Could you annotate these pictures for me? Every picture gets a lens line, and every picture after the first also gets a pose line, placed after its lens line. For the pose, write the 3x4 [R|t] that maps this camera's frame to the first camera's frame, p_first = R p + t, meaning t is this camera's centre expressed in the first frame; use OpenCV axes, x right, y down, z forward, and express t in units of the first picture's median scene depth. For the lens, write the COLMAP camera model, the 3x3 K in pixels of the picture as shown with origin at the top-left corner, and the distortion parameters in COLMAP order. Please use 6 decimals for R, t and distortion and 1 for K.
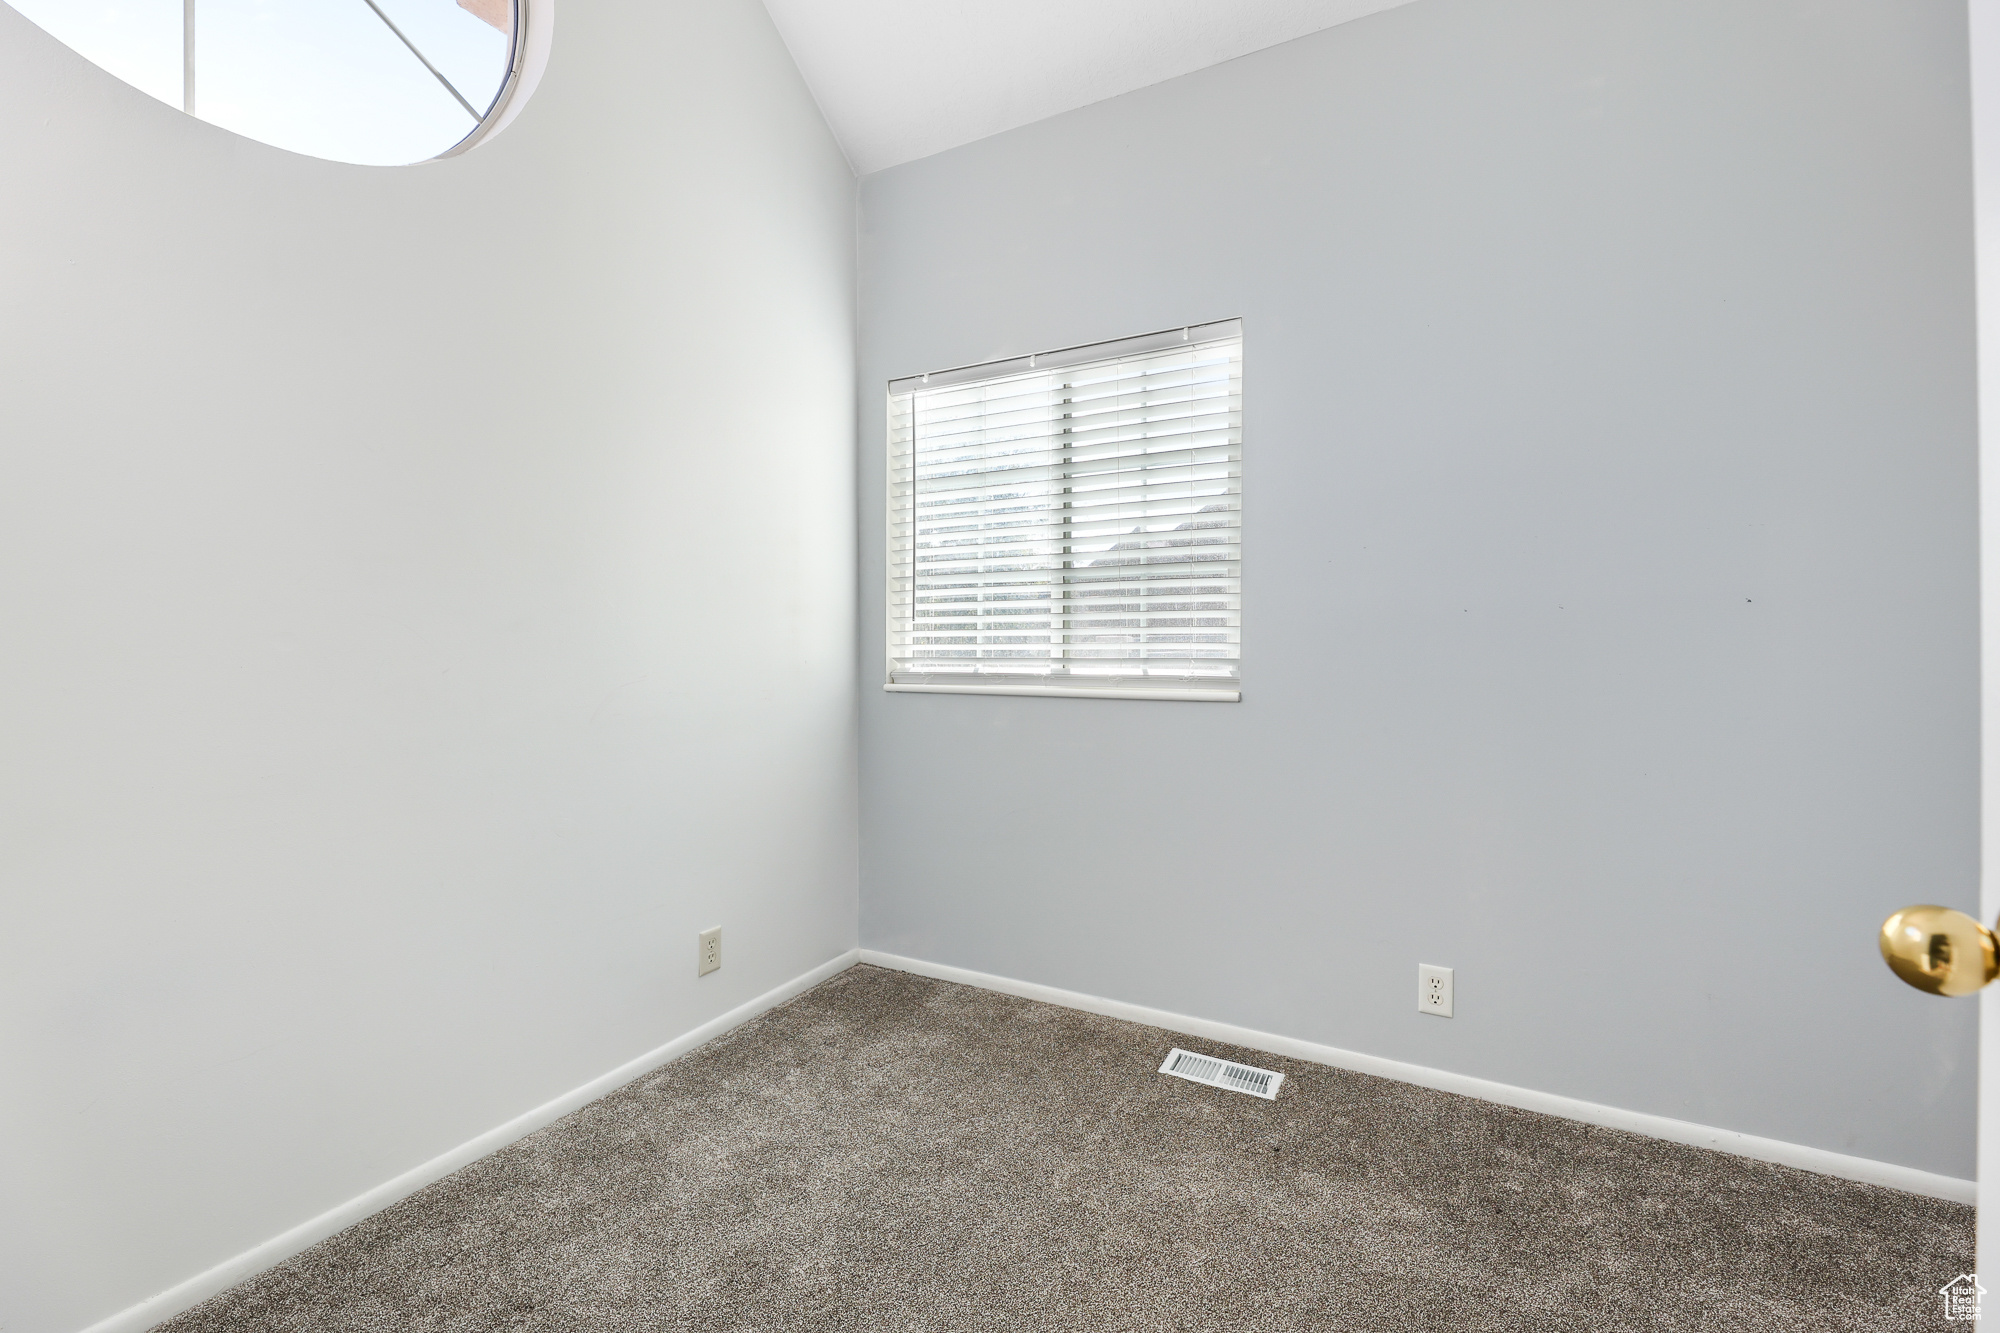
lens RADIAL K [[826.0, 0, 1011.1], [0, 826.0, 642.8], [0, 0, 1]] dist [-0.000679, -0.007054]
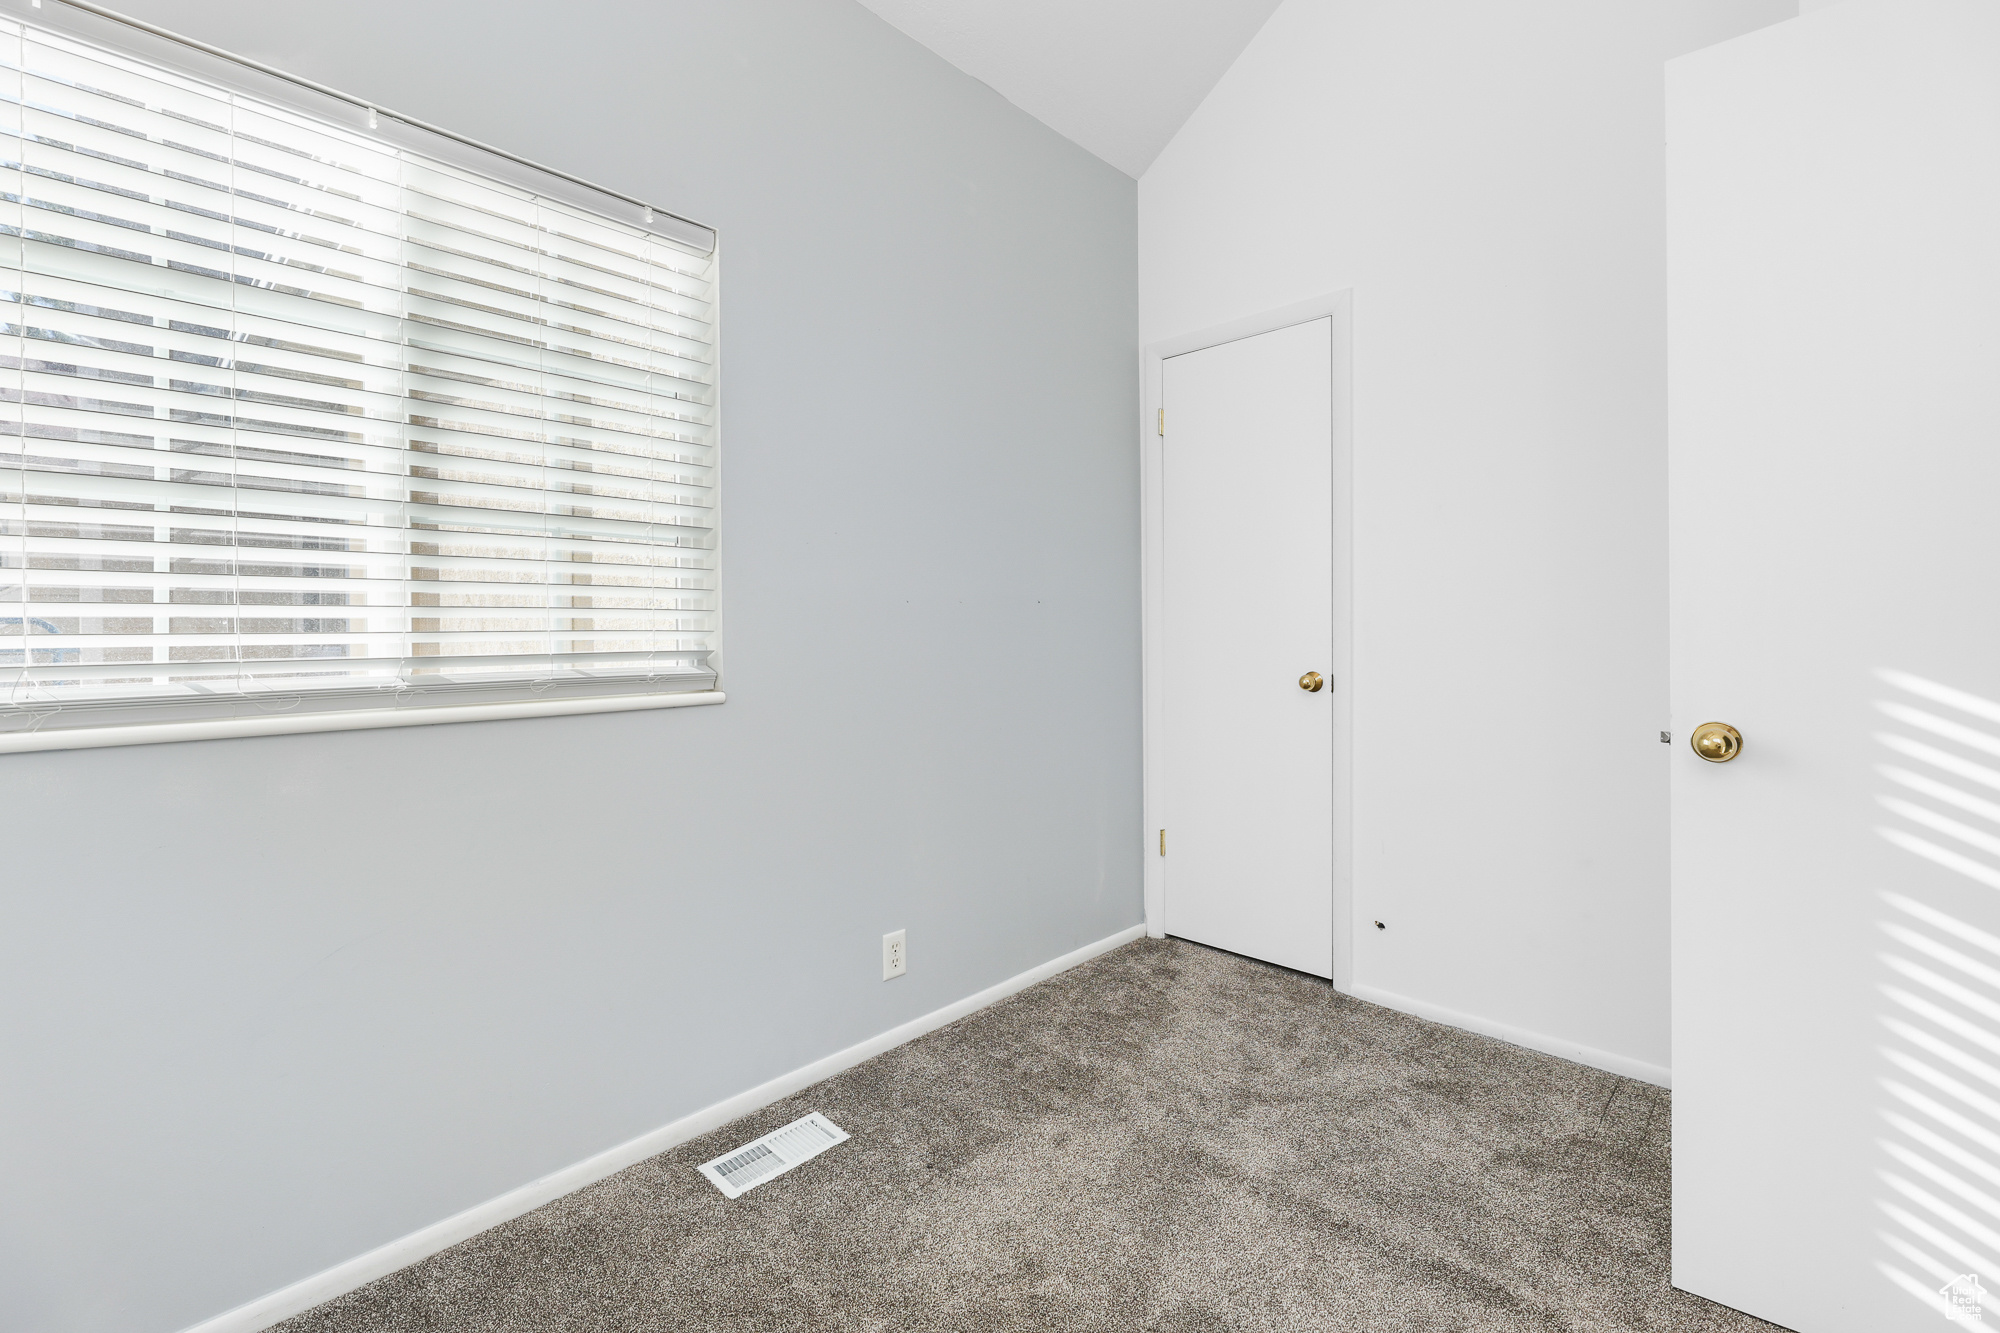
lens RADIAL K [[826.0, 0, 1011.1], [0, 826.0, 642.8], [0, 0, 1]] dist [-0.000679, -0.007054]
pose [[0.286156, -0.010009, 0.958131, -0.442907], [0.002328, 0.999950, 0.009751, 0.004016], [-0.958180, -0.000560, 0.286165, 0.513810]]
